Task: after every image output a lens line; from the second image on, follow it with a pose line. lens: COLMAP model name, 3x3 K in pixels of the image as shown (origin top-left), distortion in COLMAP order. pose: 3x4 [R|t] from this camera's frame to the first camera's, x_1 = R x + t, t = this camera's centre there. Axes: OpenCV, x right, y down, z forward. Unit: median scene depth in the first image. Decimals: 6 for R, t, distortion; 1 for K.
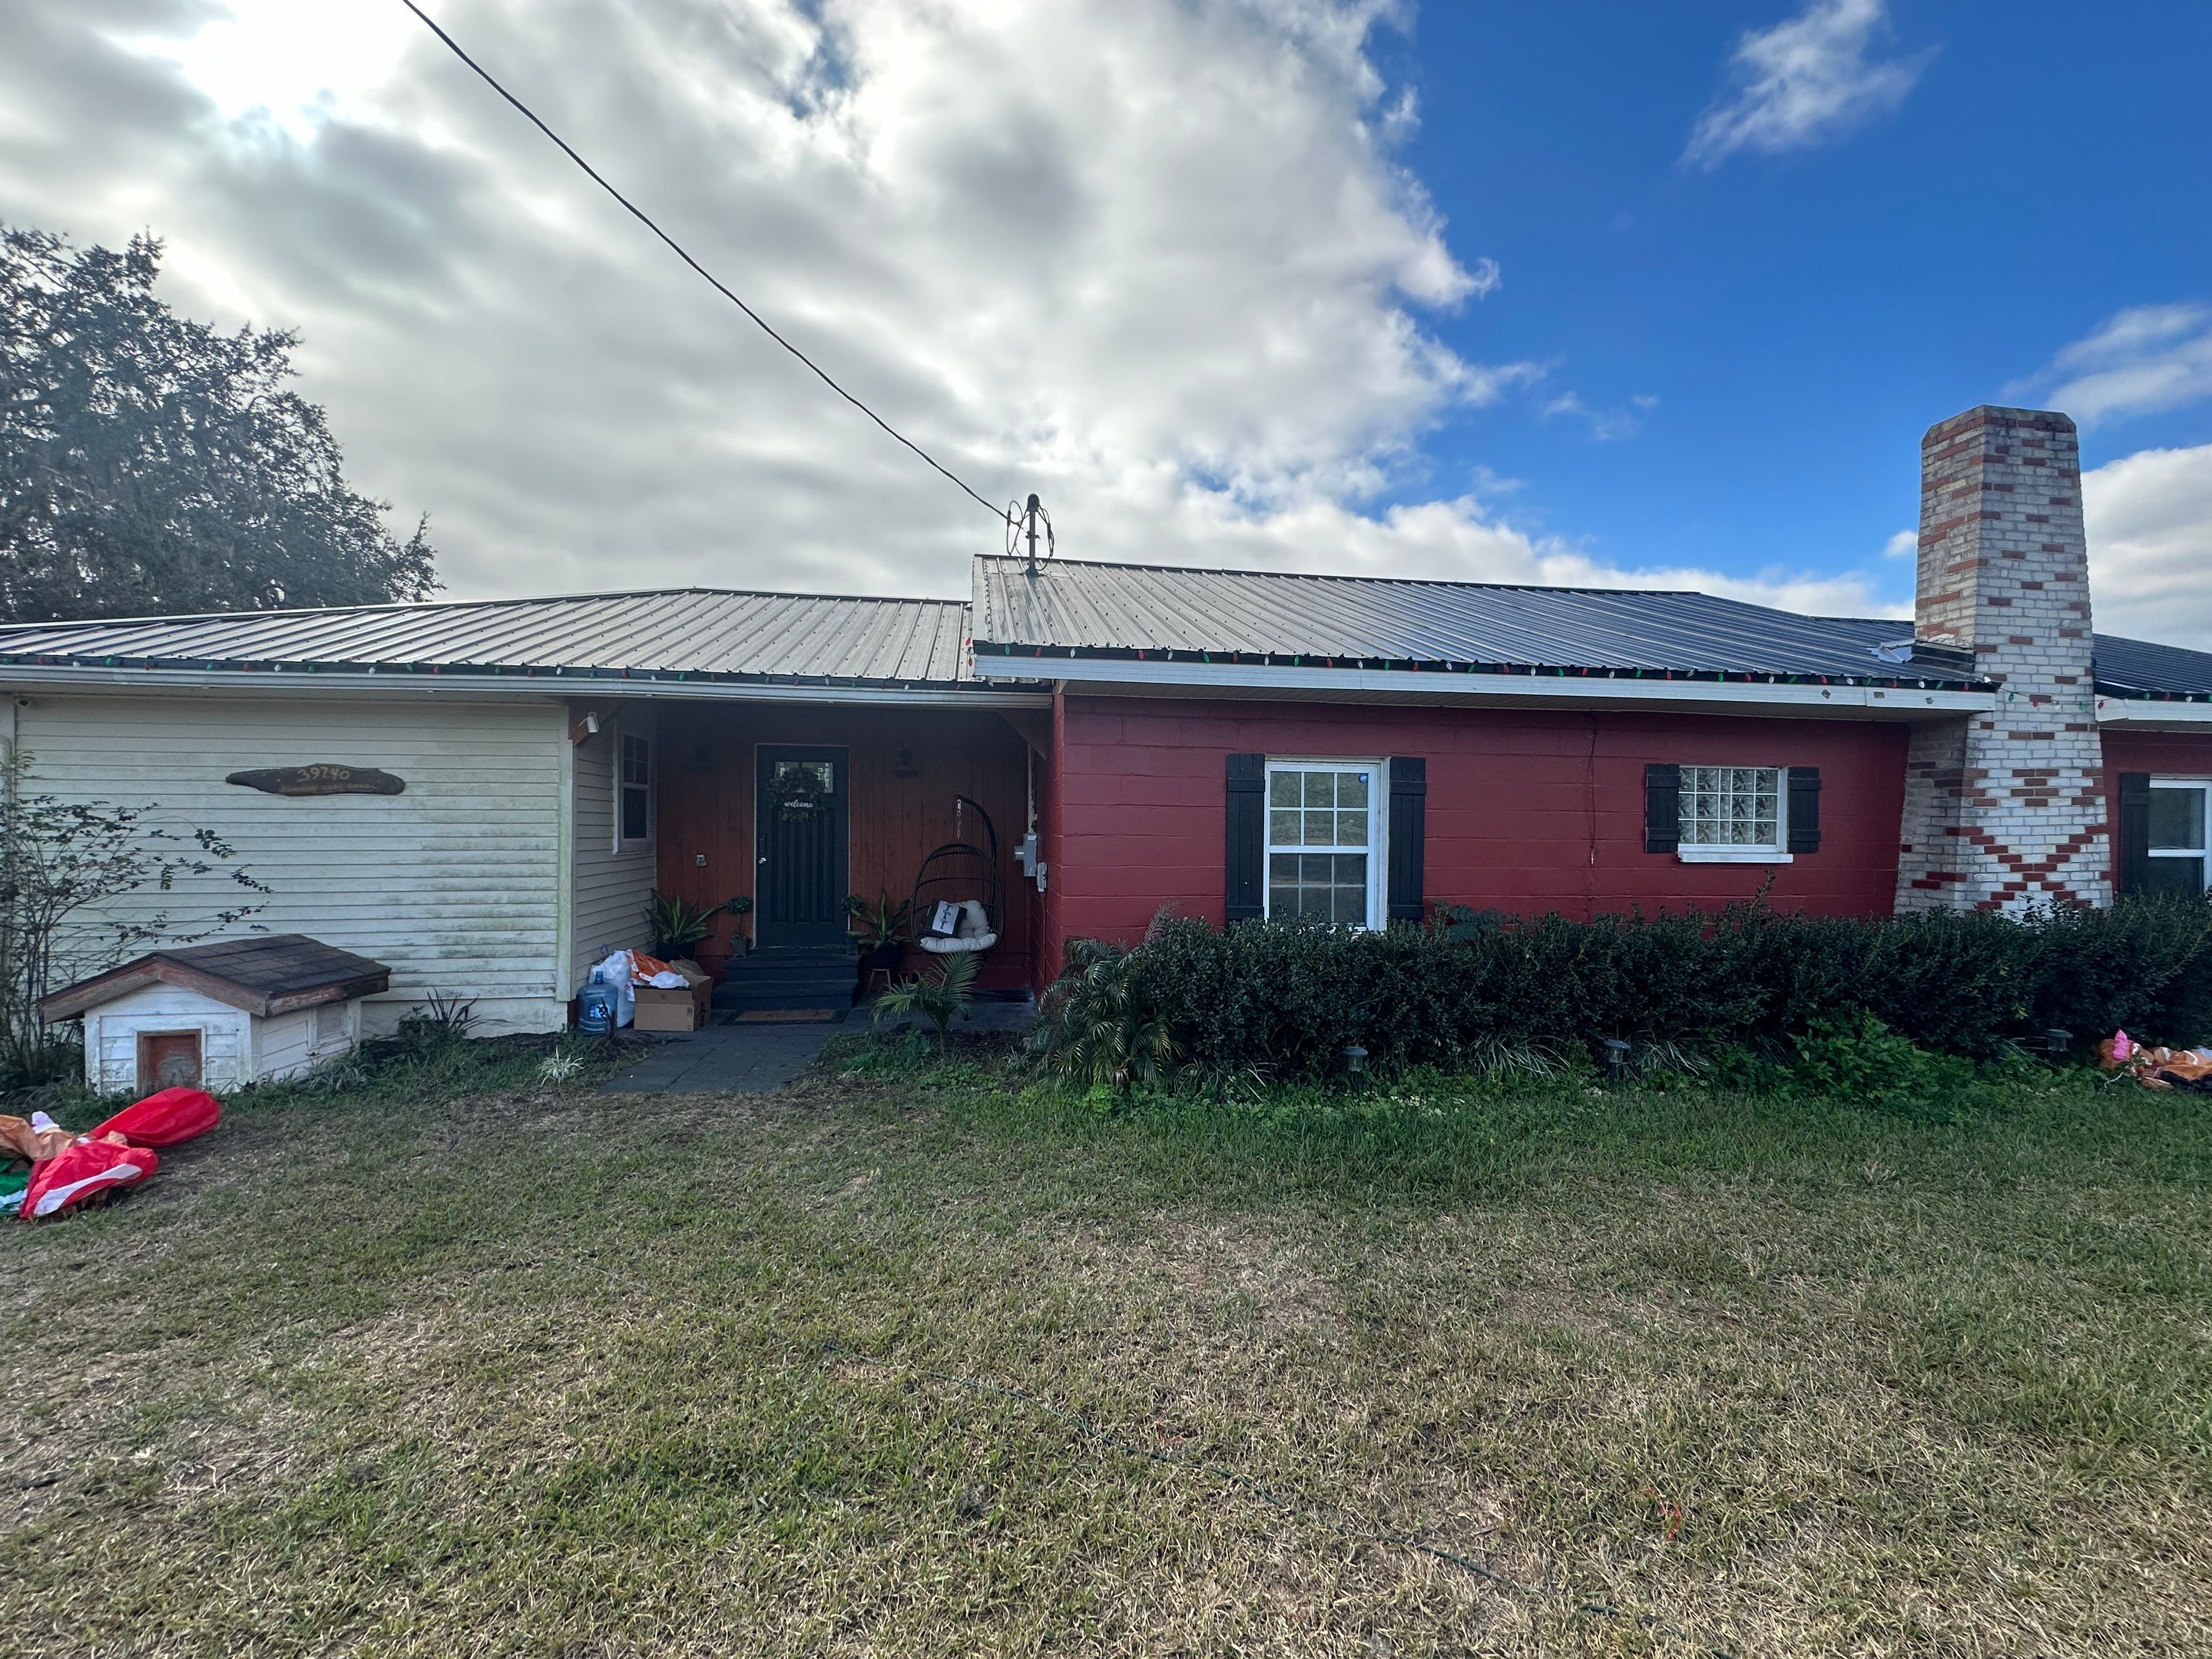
lens RADIAL K [[881.6, 0, 1107.5], [0, 881.6, 830.6], [0, 0, 1]] dist [-0.003214, 0.000435]
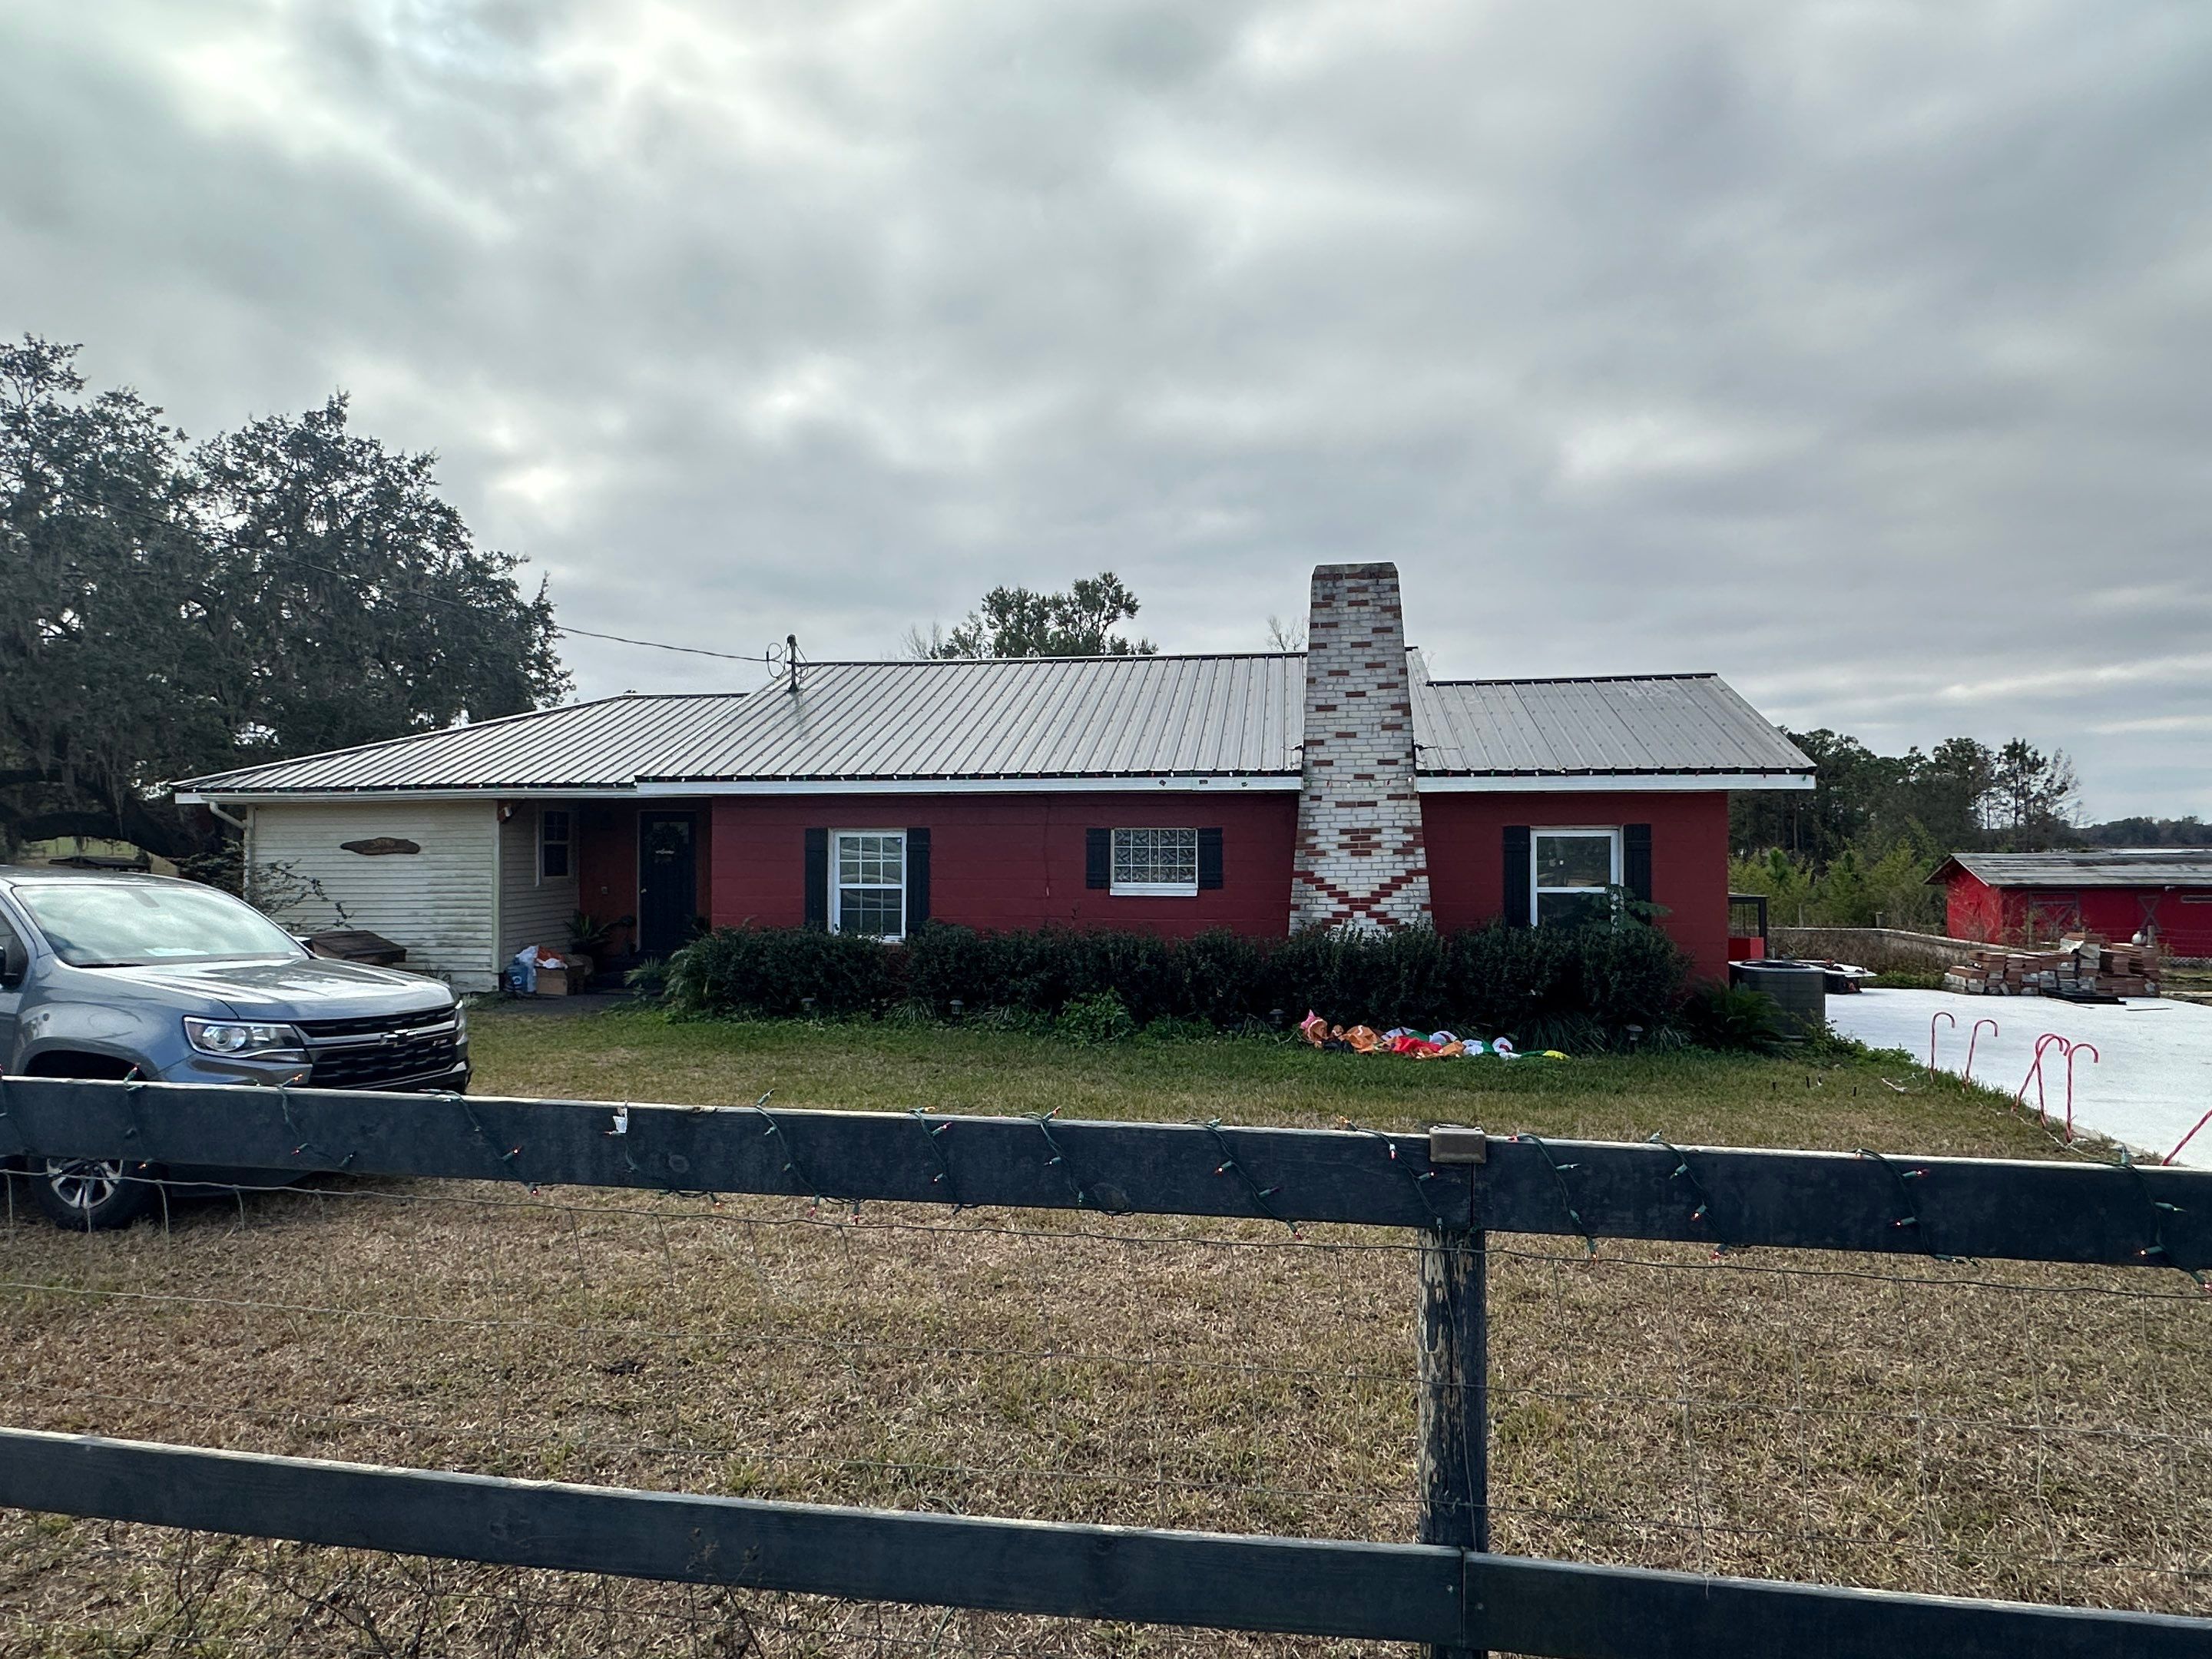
lens RADIAL K [[1225.8, 0, 1098.8], [0, 1225.8, 852.6], [0, 0, 1]] dist [0.000603, 0.000758]
pose [[0.953853, -0.005614, -0.300222, 1.238423], [0.007529, 0.999958, 0.005223, -0.045537], [0.300181, -0.007242, 0.953855, -0.936743]]
